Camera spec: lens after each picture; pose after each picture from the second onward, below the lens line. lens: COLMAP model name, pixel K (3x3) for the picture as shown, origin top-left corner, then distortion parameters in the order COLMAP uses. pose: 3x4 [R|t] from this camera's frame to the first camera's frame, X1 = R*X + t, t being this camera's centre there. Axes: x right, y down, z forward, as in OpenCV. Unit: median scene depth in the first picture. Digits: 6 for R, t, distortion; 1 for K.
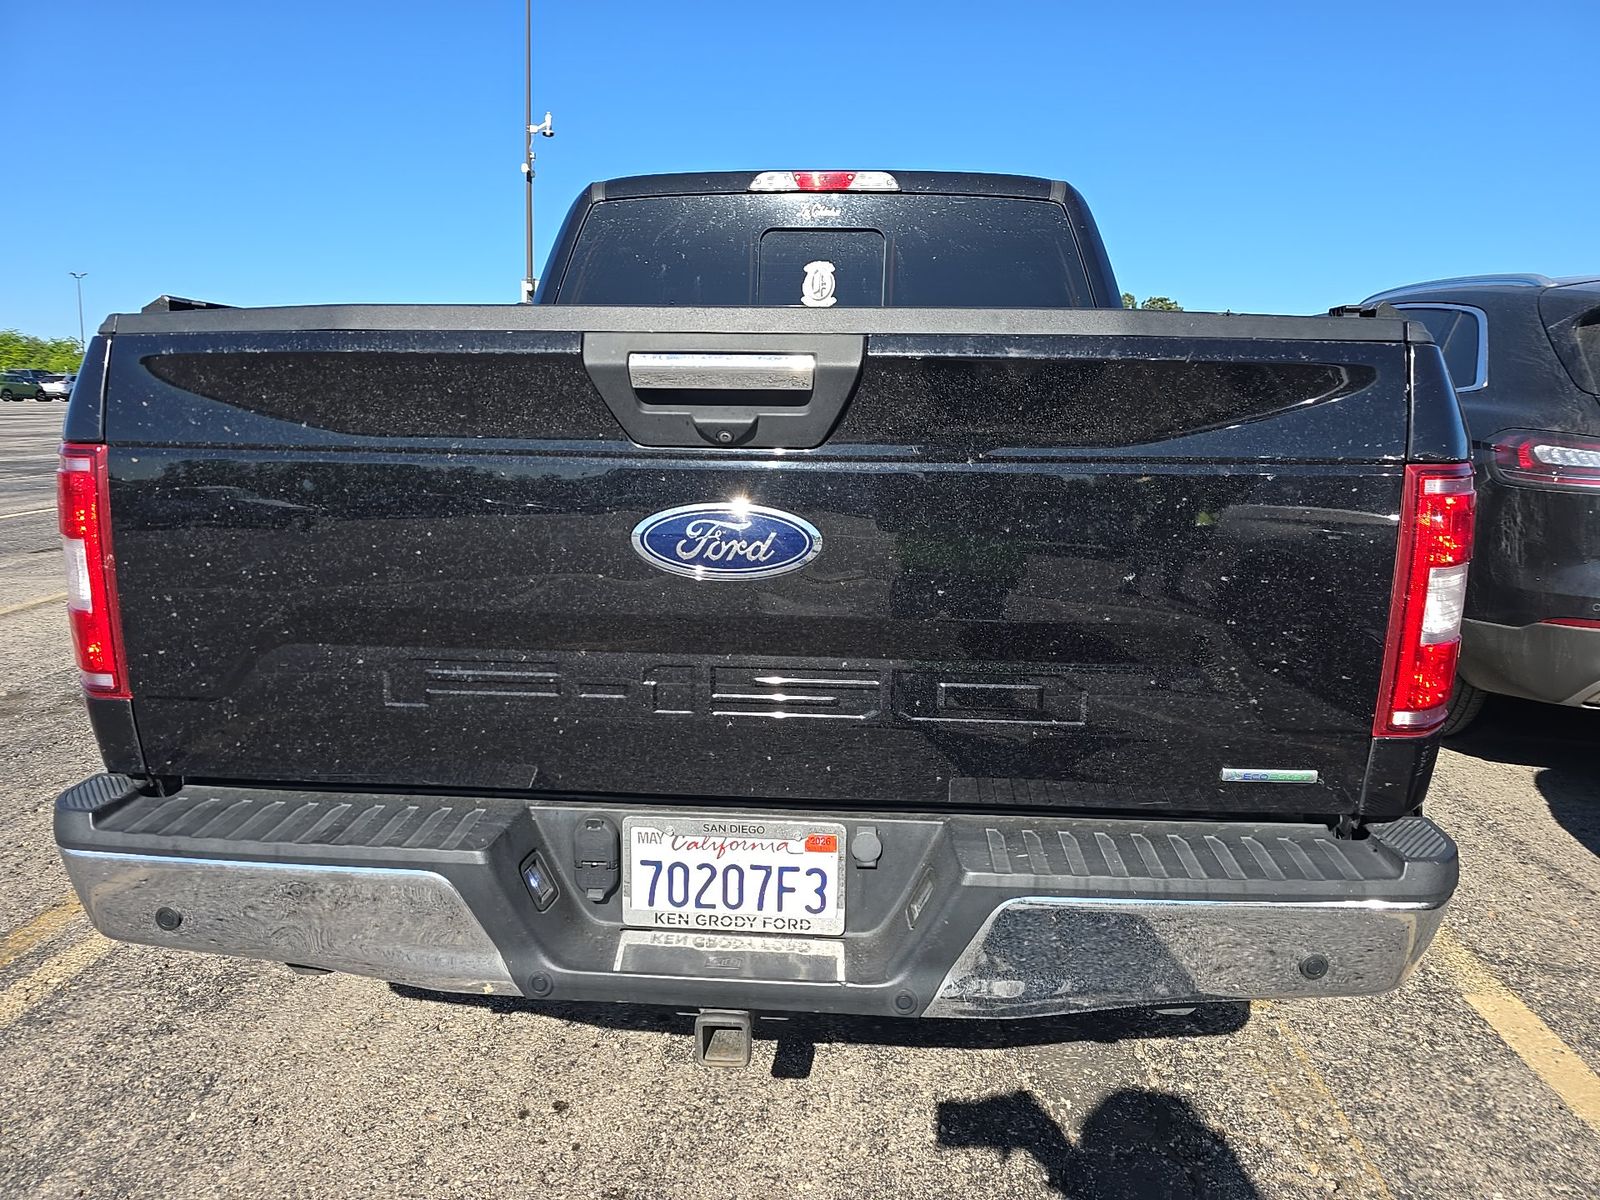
lens RADIAL K [[1070.4, 0, 801.5], [0, 1070.4, 600.8], [0, 0, 1]] dist [0.047740, -0.007914]
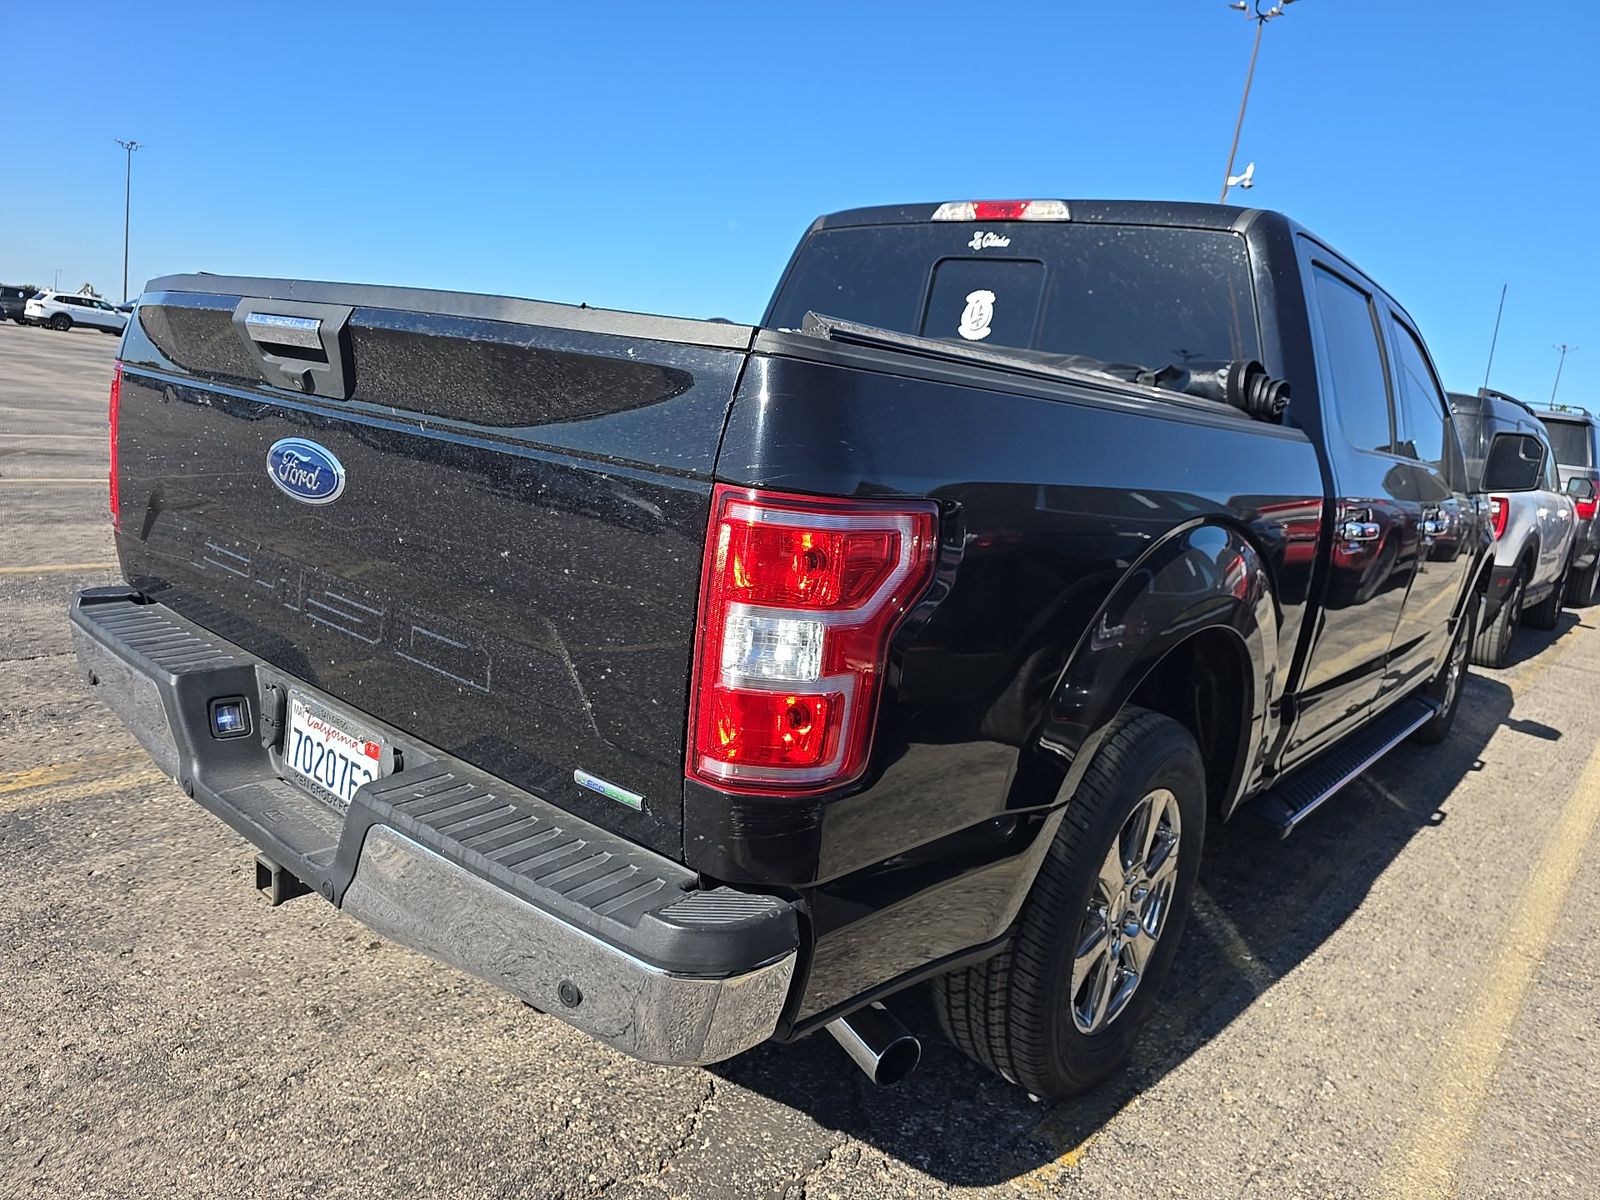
lens RADIAL K [[1070.4, 0, 796.9], [0, 1070.4, 591.0], [0, 0, 1]] dist [0.047740, -0.007914]
pose [[0.813678, 0.190909, -0.549074, 0.981195], [-0.219497, 0.975514, 0.013903, -0.055877], [0.538284, 0.109208, 0.835658, 0.256440]]
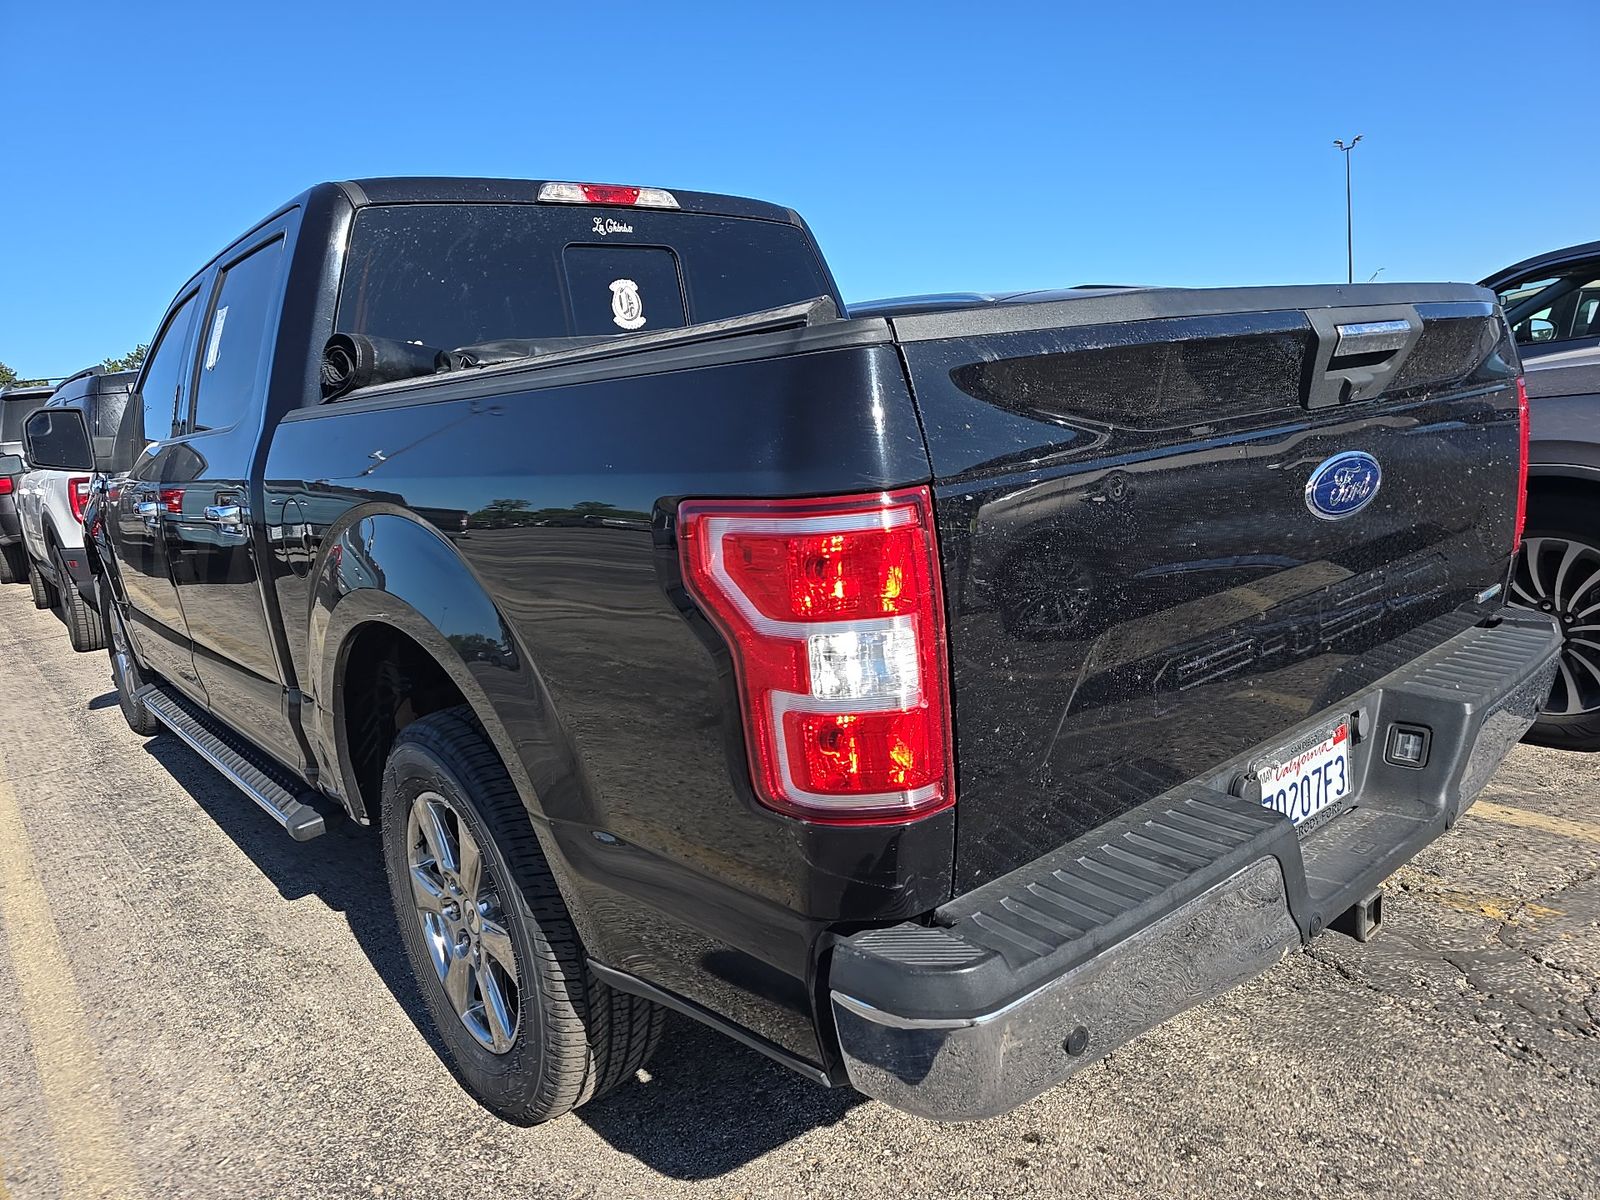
lens RADIAL K [[1070.4, 0, 805.0], [0, 1070.4, 600.1], [0, 0, 1]] dist [0.047740, -0.007914]
pose [[0.713576, -0.204822, 0.669968, -1.169491], [0.229072, 0.971957, 0.053165, -0.117714], [-0.662069, 0.115534, 0.740484, 0.478874]]
